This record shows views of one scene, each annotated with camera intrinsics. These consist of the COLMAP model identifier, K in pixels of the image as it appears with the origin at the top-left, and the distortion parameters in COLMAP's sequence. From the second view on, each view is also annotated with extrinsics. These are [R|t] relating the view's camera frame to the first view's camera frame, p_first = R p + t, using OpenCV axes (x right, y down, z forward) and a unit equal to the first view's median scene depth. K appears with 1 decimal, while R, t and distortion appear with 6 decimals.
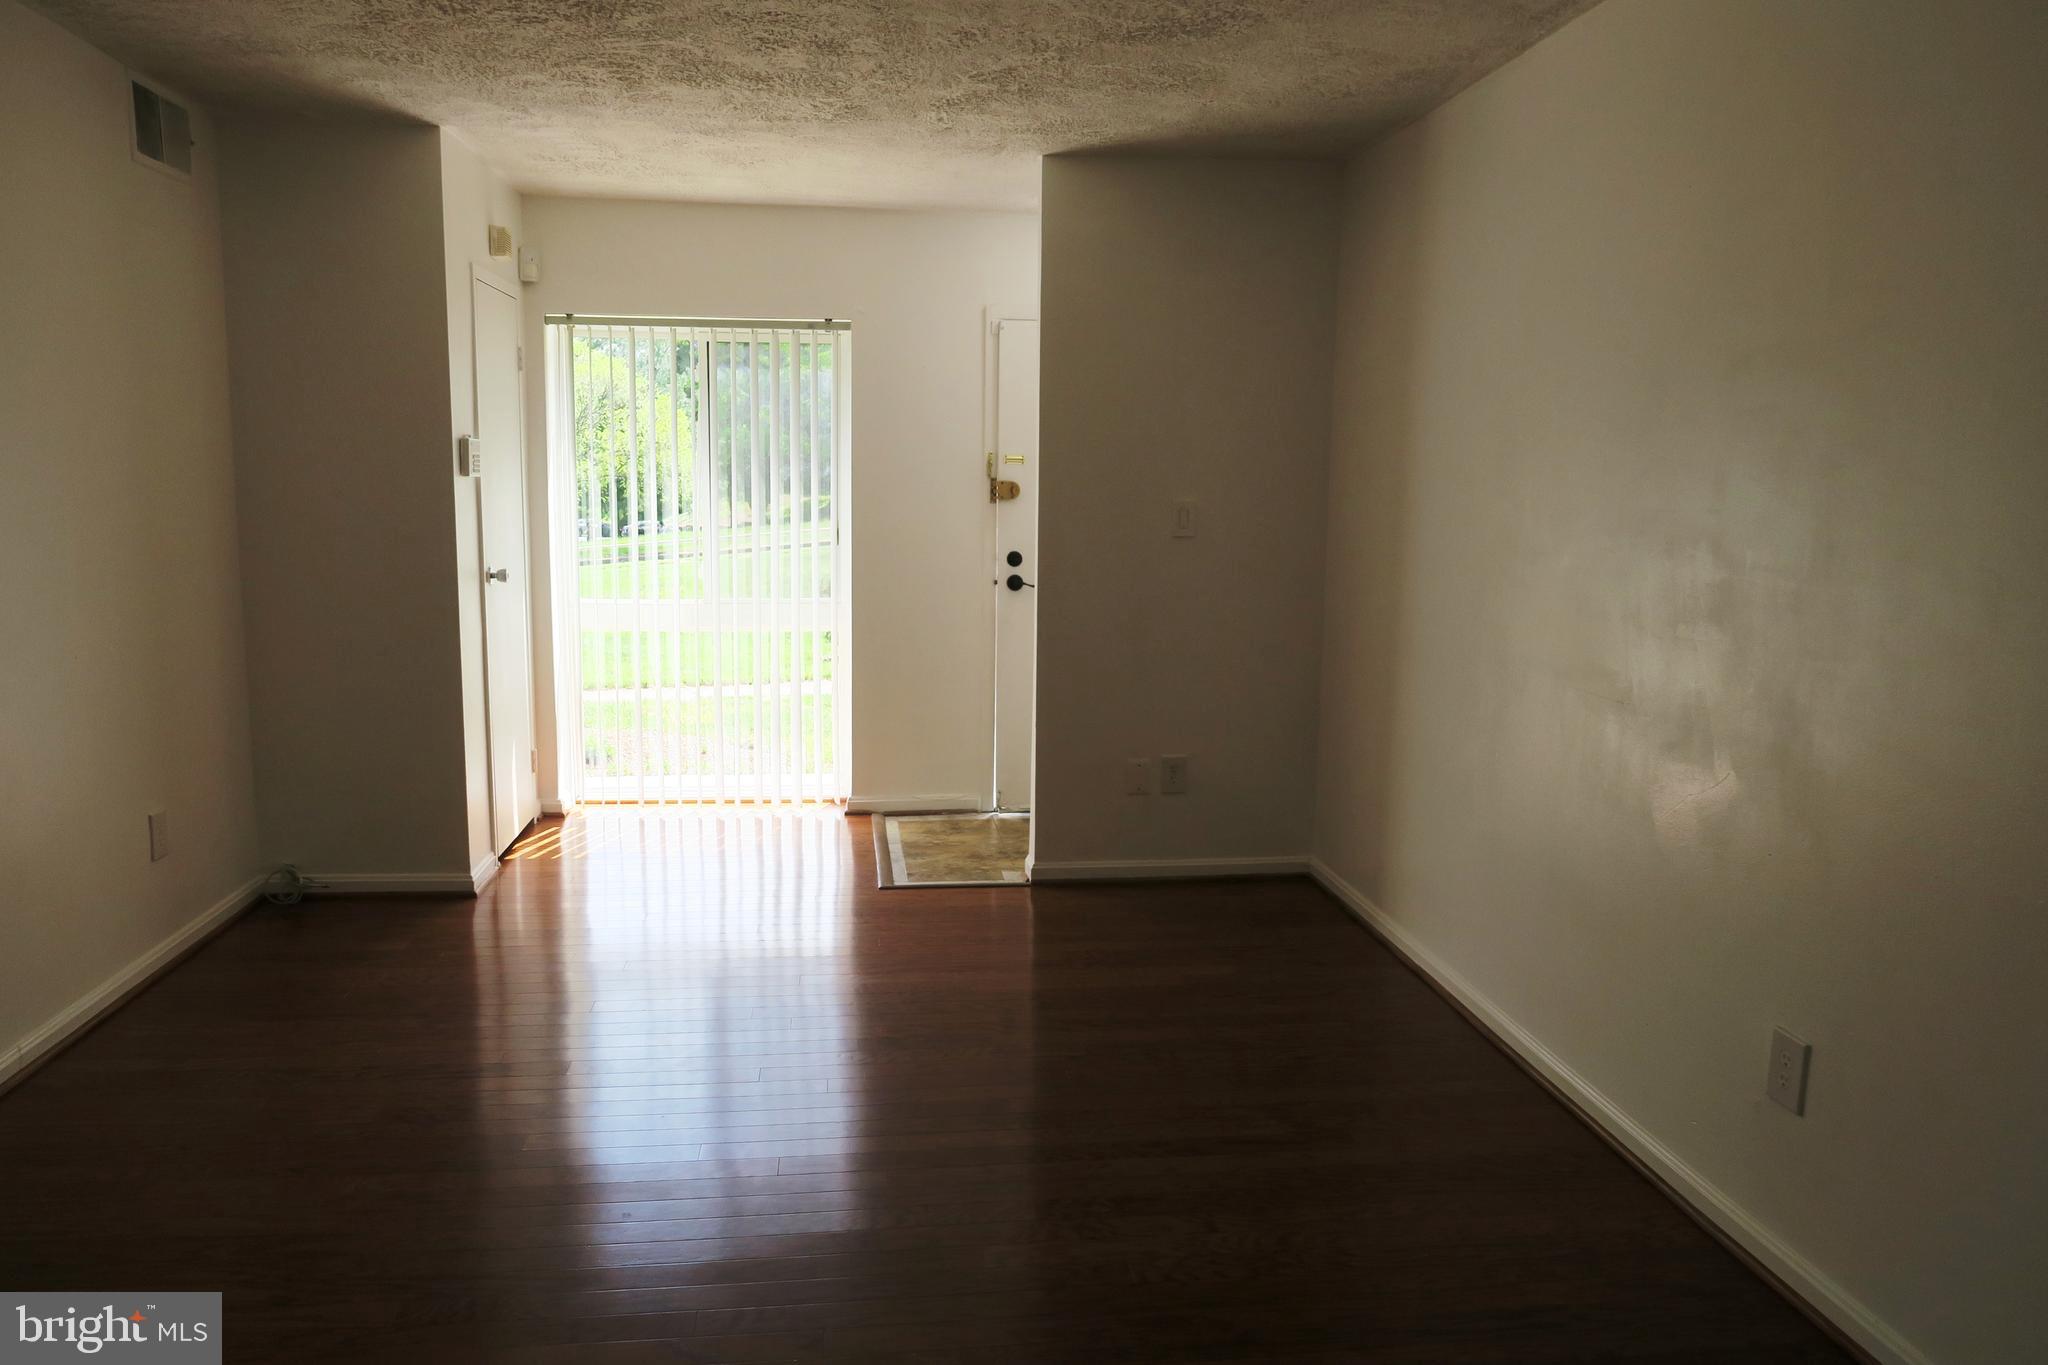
lens RADIAL K [[1421.1, 0, 1022.4], [0, 1421.1, 683.3], [0, 0, 1]] dist [-0.023538, 0.010172]
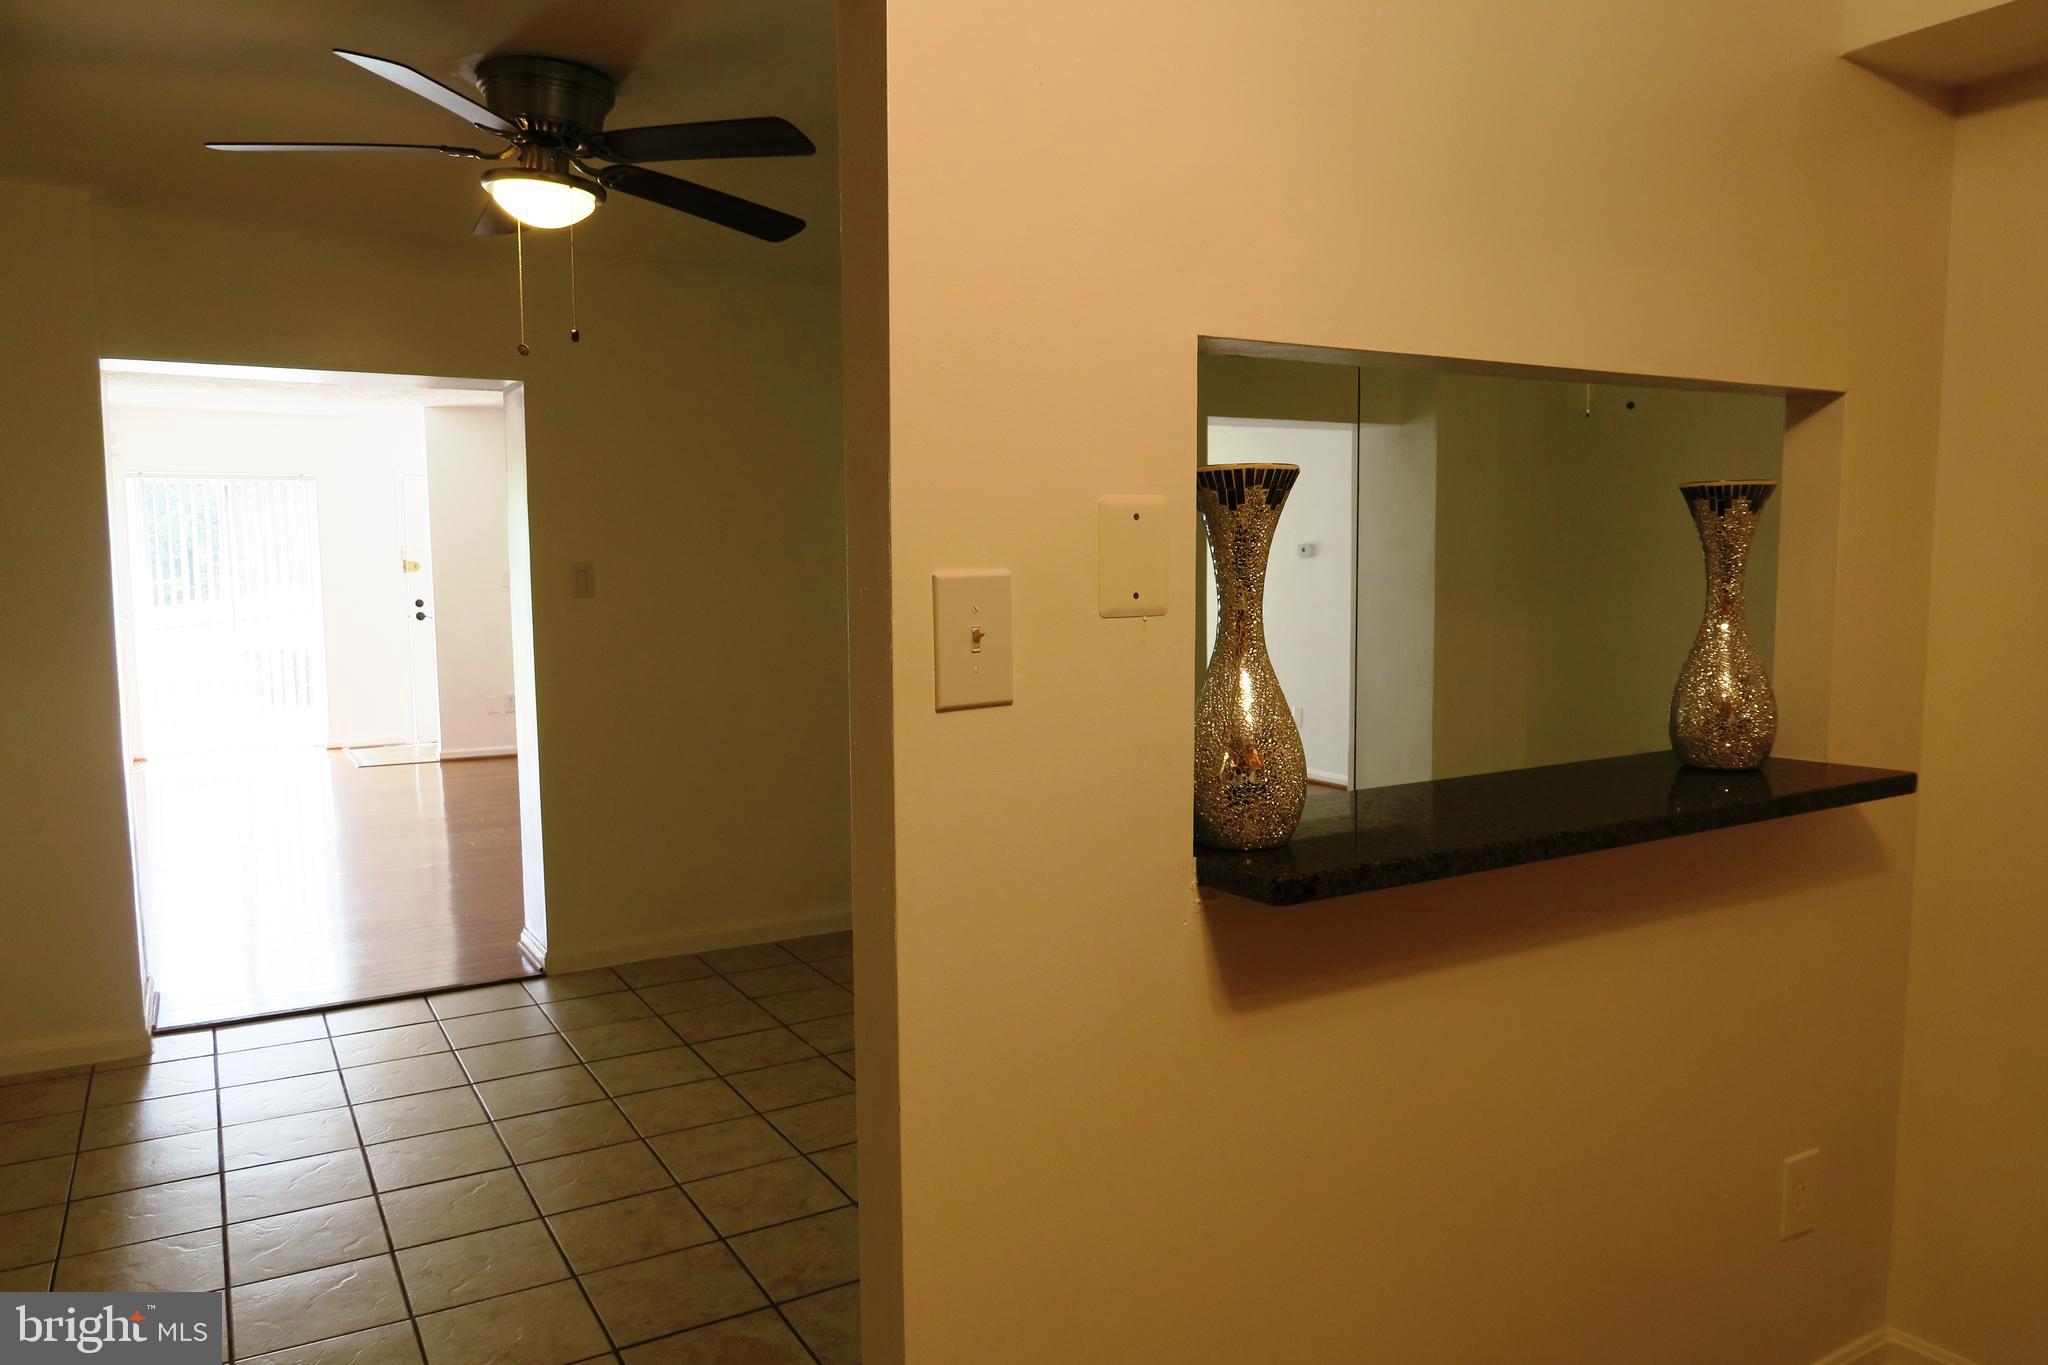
lens RADIAL K [[1421.1, 0, 1031.0], [0, 1421.1, 694.8], [0, 0, 1]] dist [-0.023538, 0.010172]
pose [[0.918726, -0.054700, 0.391090, -0.001145], [0.068717, 0.997395, -0.021924, 0.132557], [-0.388872, 0.047017, 0.920091, -1.042021]]
